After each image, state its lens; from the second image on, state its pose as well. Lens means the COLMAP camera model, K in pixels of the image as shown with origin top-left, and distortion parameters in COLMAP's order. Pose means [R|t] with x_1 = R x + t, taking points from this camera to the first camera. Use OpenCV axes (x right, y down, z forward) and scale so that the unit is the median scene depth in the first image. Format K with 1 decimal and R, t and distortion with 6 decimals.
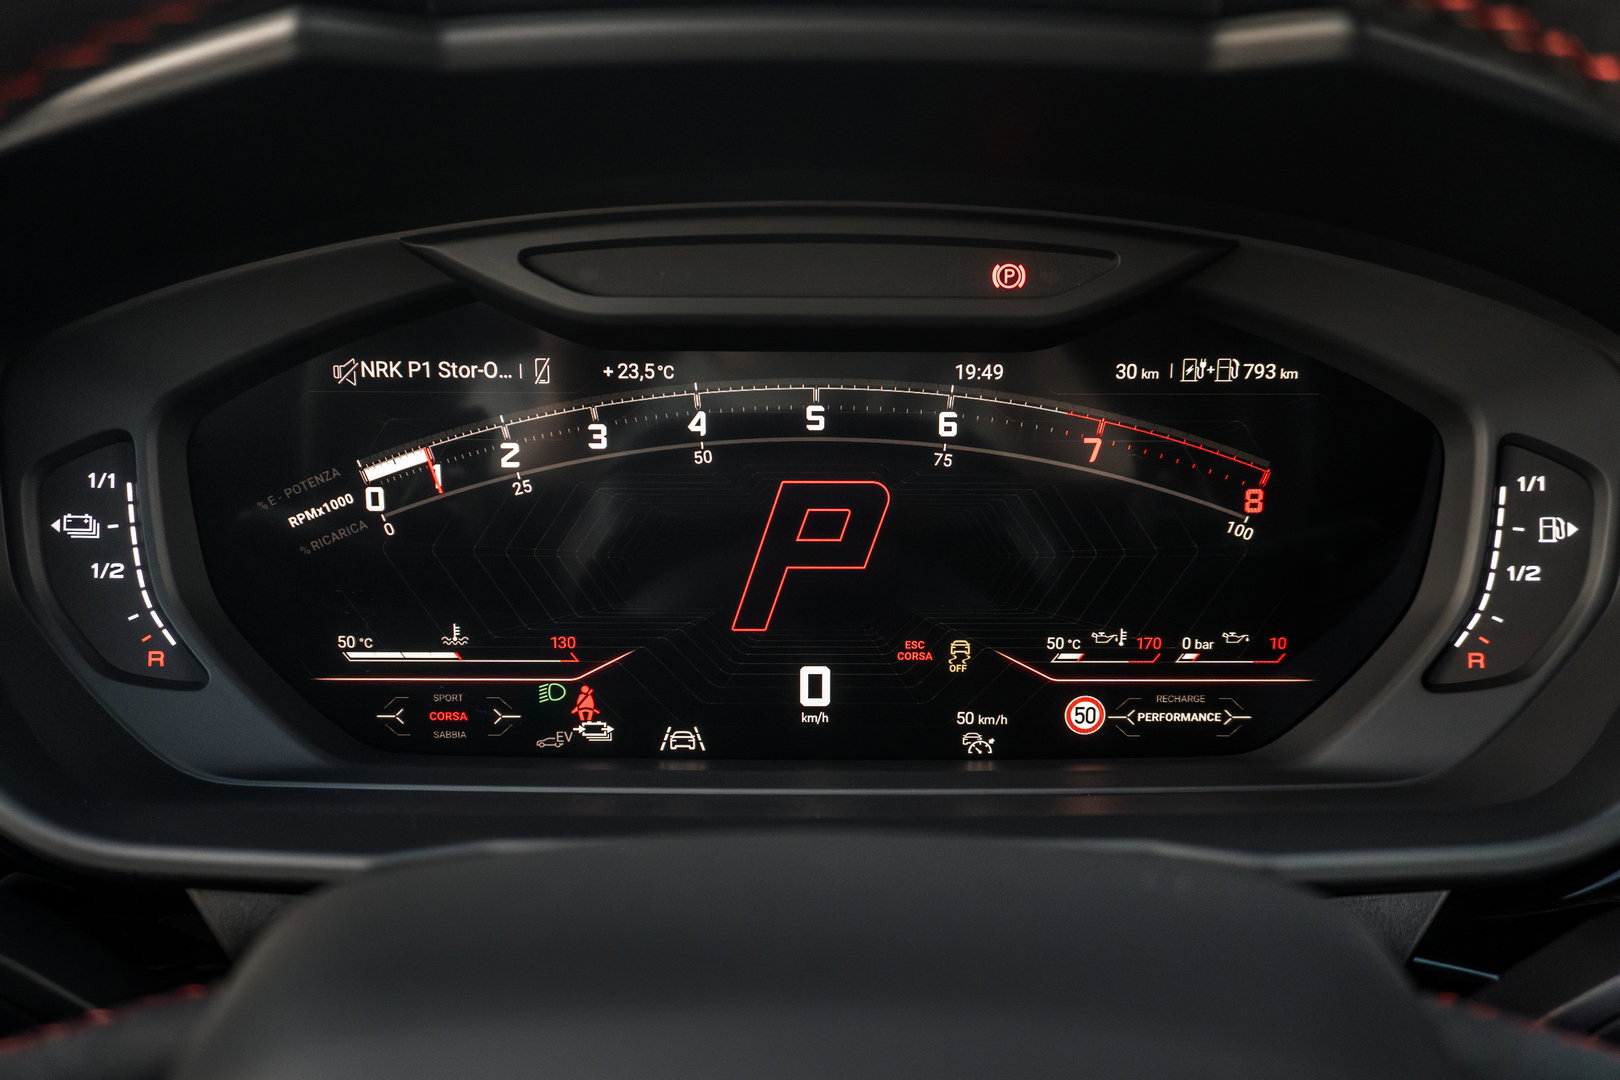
lens RADIAL K [[1603.3, 0, 807.9], [0, 1603.3, 539.7], [0, 0, 1]] dist [0.044936, 0.000000]
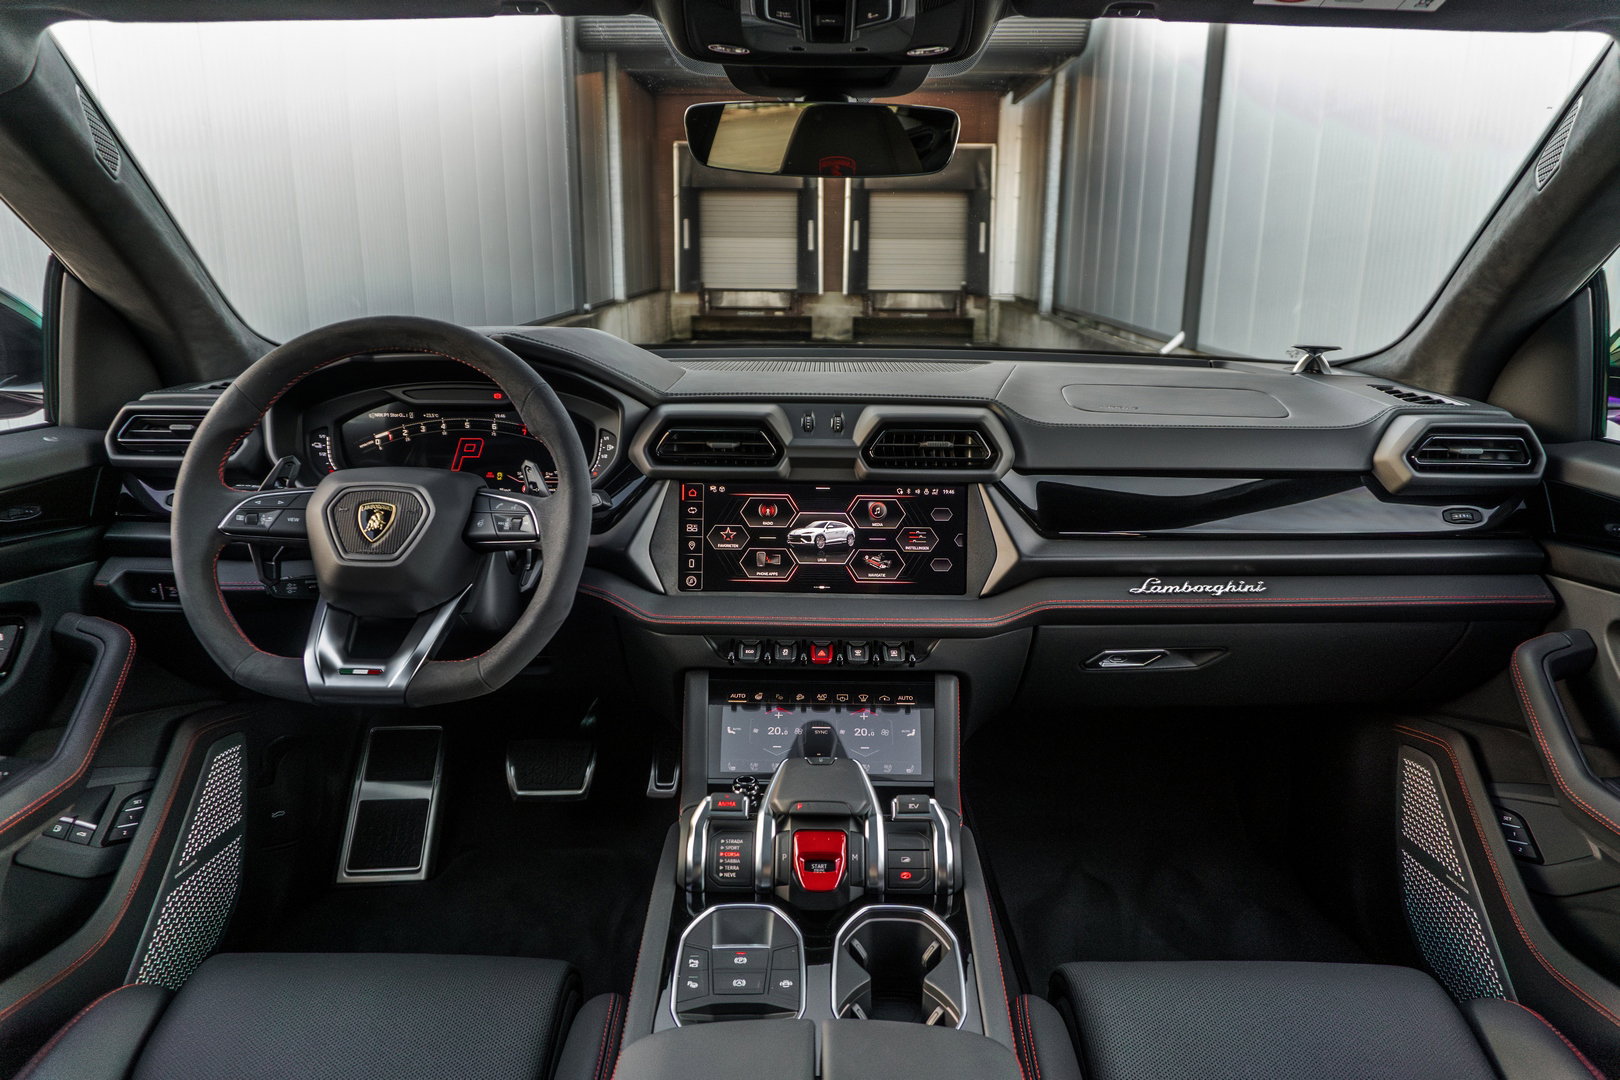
lens RADIAL K [[1119.6, 0, 833.5], [0, 1119.6, 543.1], [0, 0, 1]] dist [-0.007713, -0.000667]
pose [[0.999978, 0.006216, 0.002090, 1.115953], [-0.006071, 0.997956, -0.063618, 0.492211], [-0.002481, 0.063604, 0.997972, -2.380846]]
